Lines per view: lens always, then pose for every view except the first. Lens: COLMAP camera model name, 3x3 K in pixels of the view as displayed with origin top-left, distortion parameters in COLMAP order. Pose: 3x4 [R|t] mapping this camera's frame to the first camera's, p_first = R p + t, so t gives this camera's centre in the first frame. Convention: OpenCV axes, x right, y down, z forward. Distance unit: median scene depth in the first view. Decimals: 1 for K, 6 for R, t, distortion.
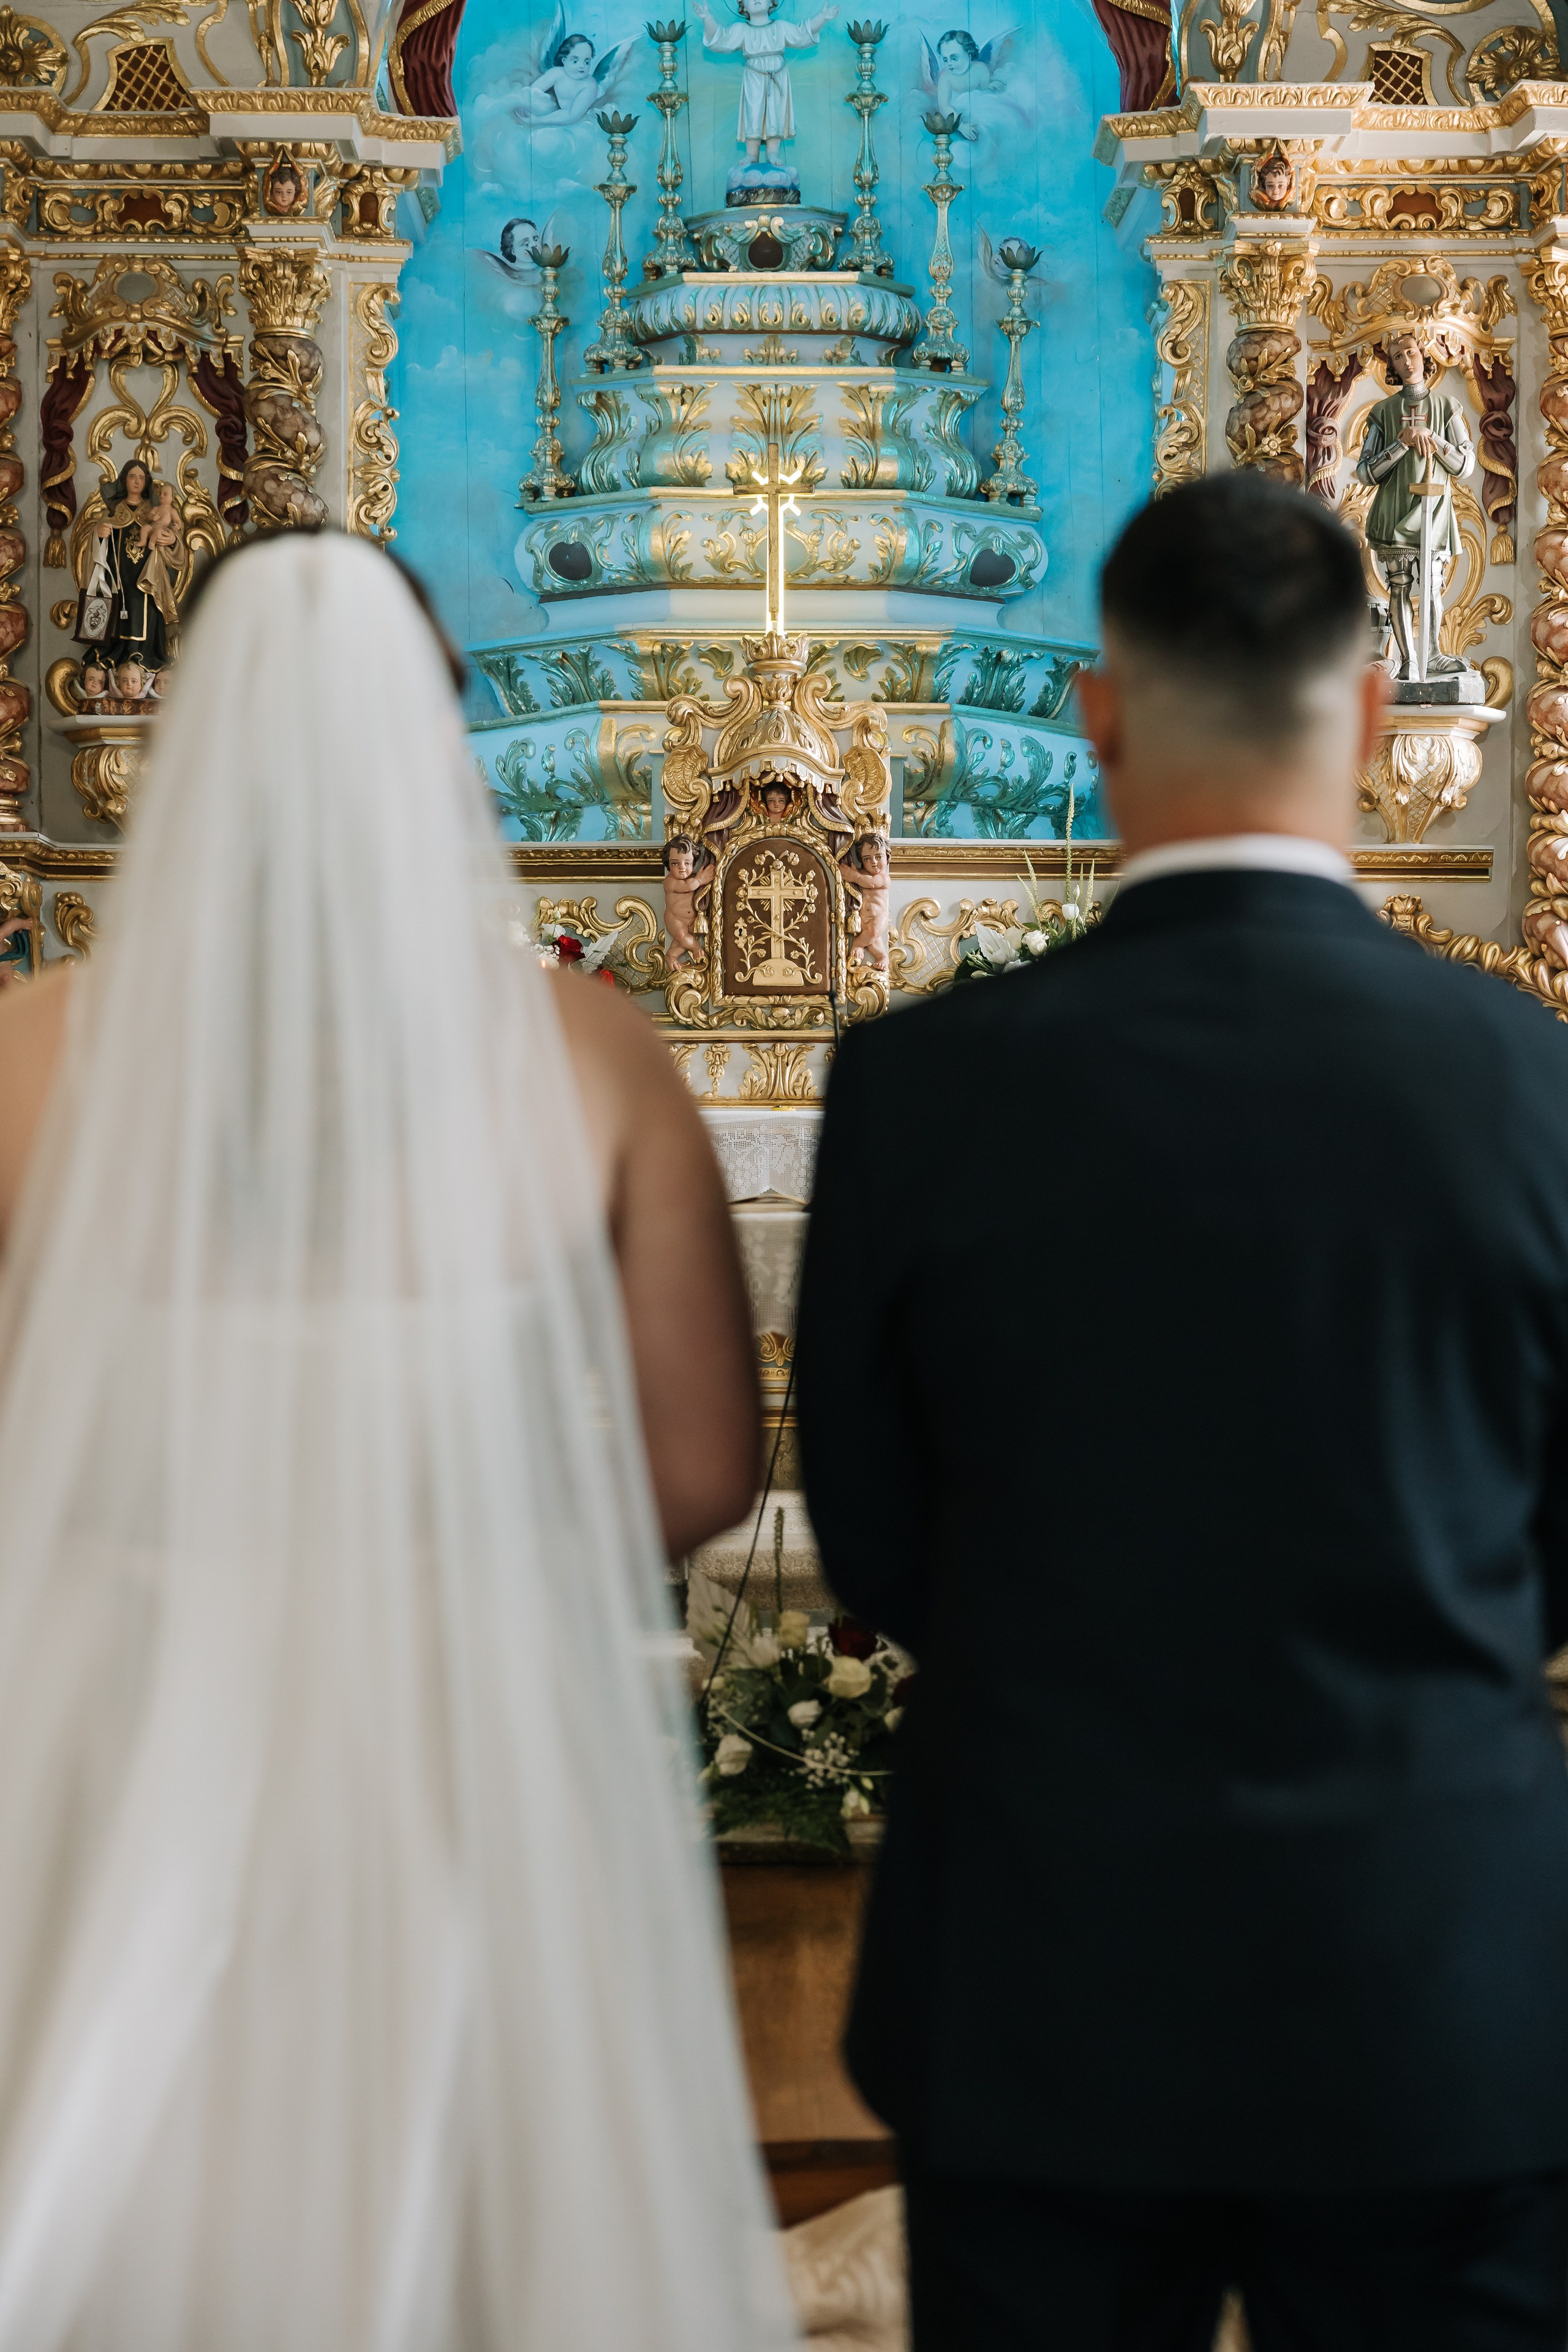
lens RADIAL K [[3773.0, 0, 787.6], [0, 3773.0, 1176.9], [0, 0, 1]] dist [0.042476, 0.000000]
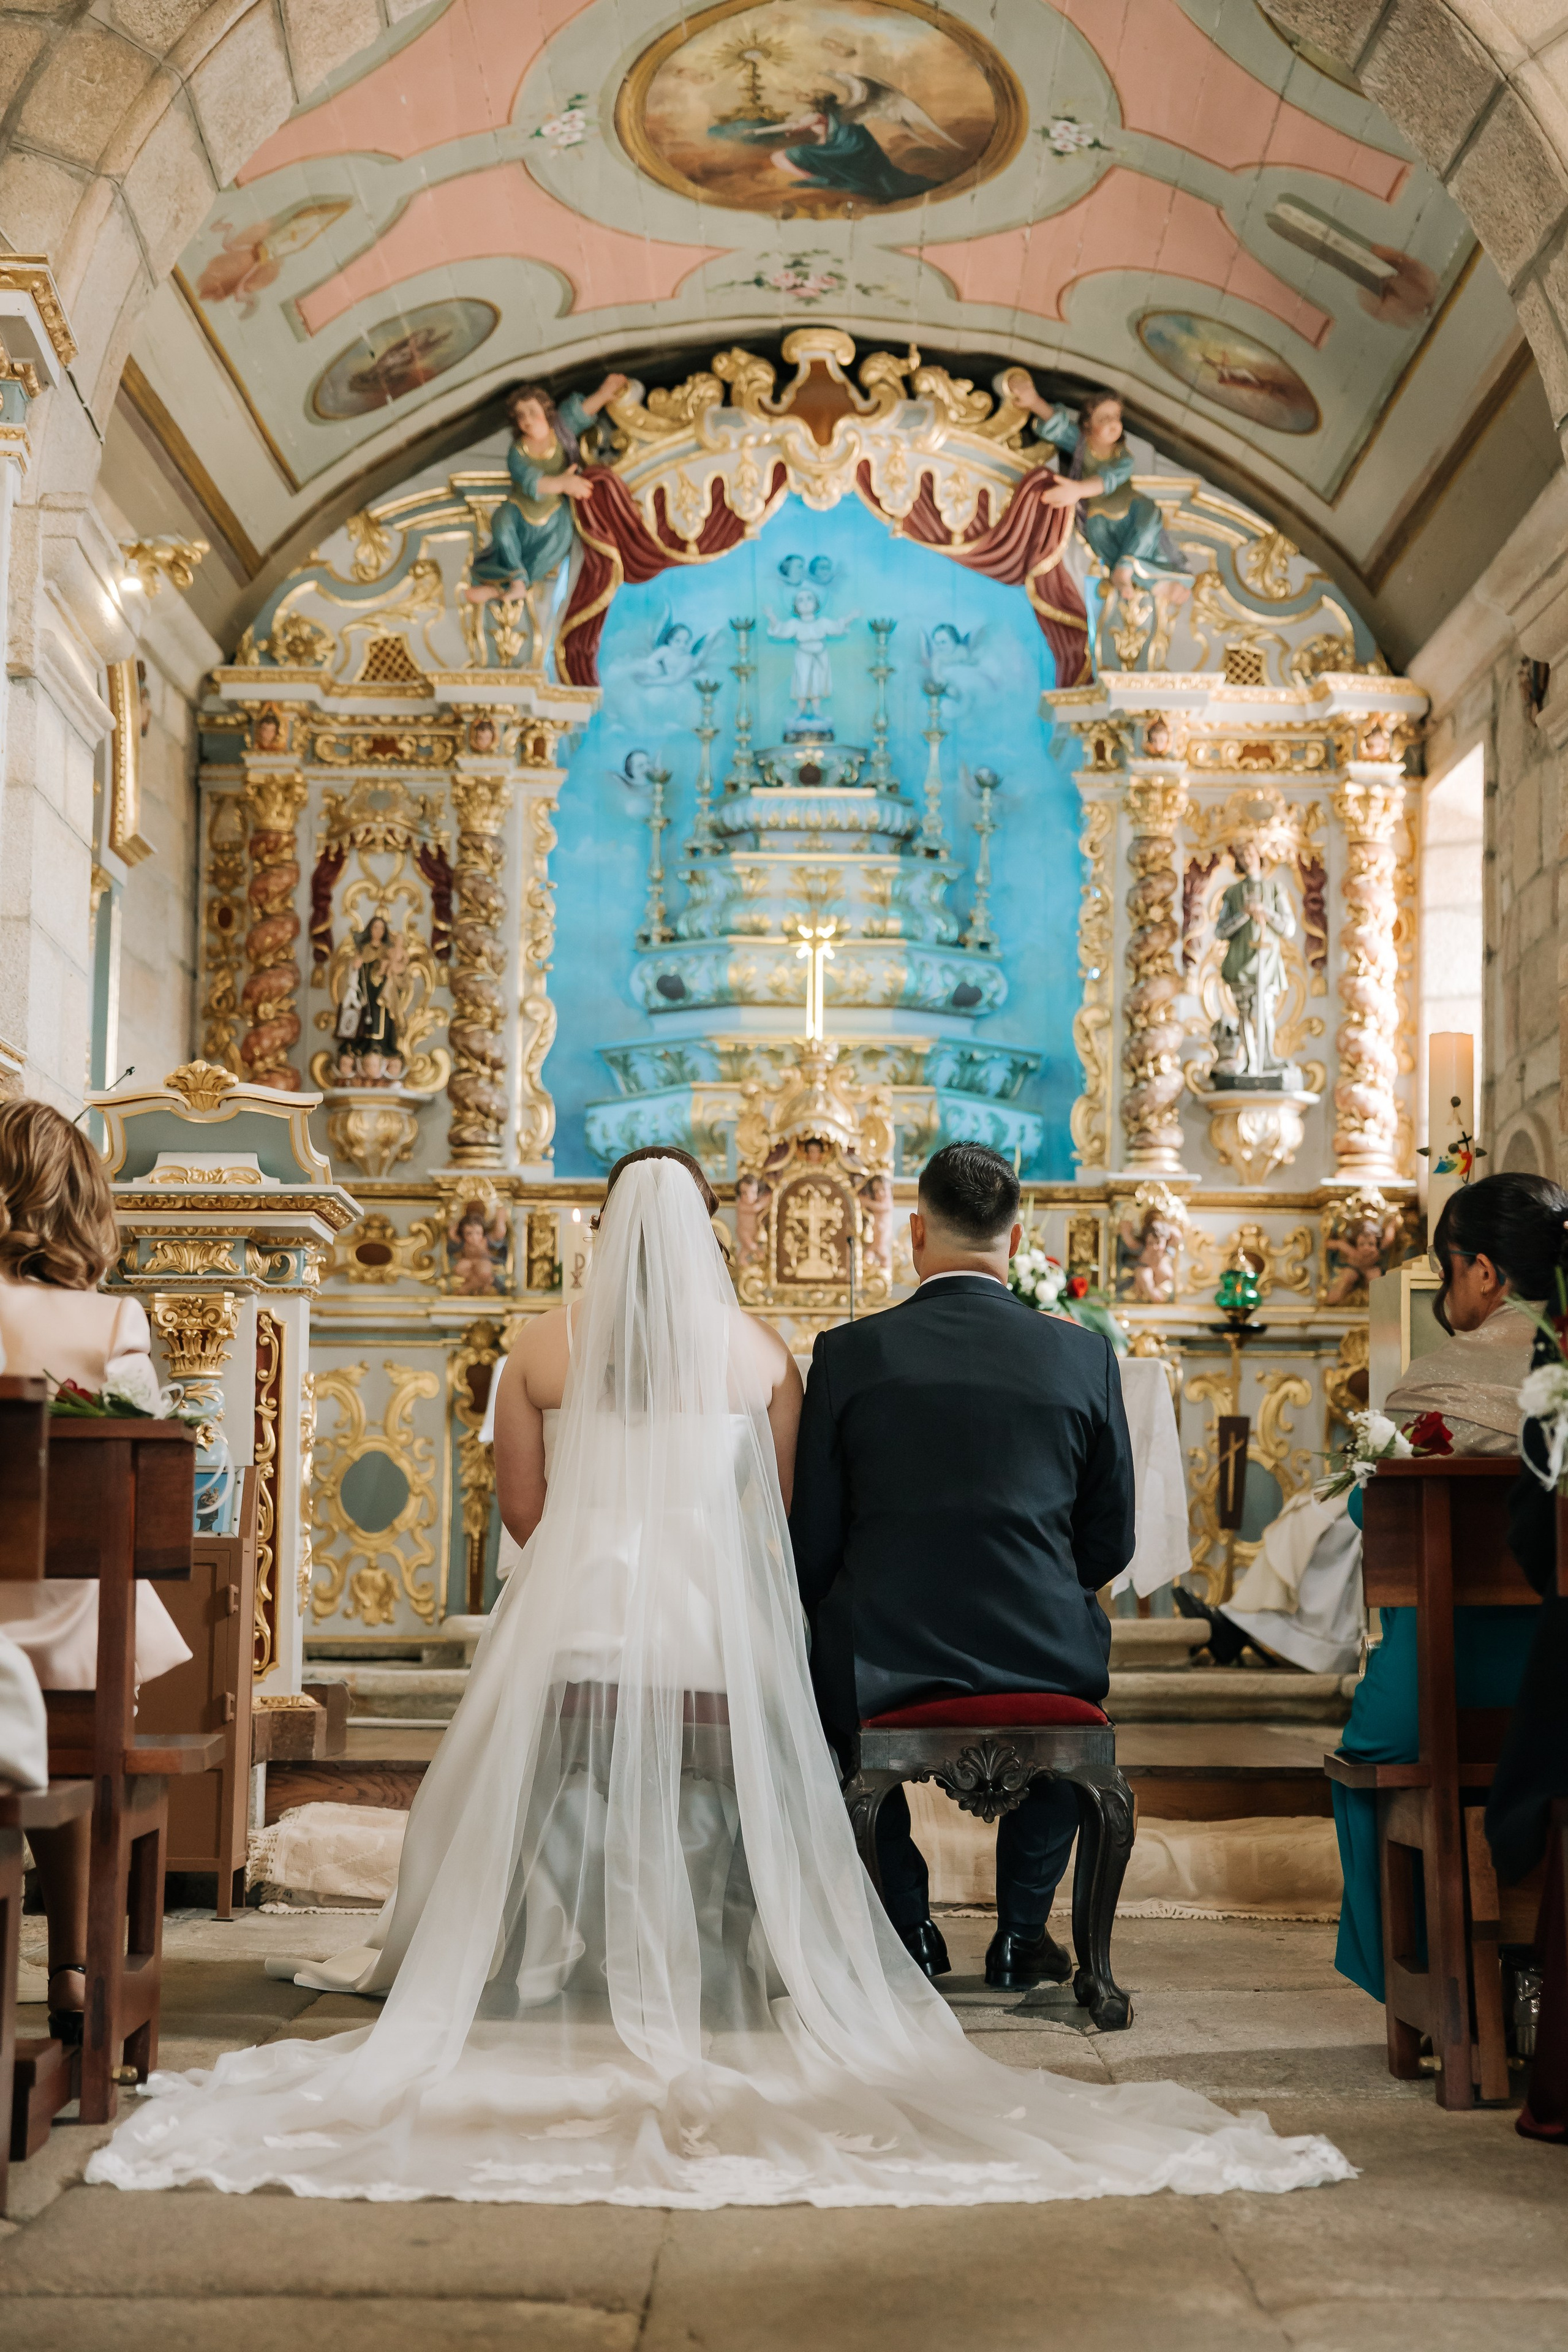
lens RADIAL K [[3773.0, 0, 782.2], [0, 3773.0, 1174.8], [0, 0, 1]] dist [0.042476, 0.000000]
pose [[0.999912, 0.010688, -0.007908, -0.003637], [-0.011502, 0.993723, -0.111277, 0.068826], [0.006669, 0.111358, 0.993758, -0.427986]]
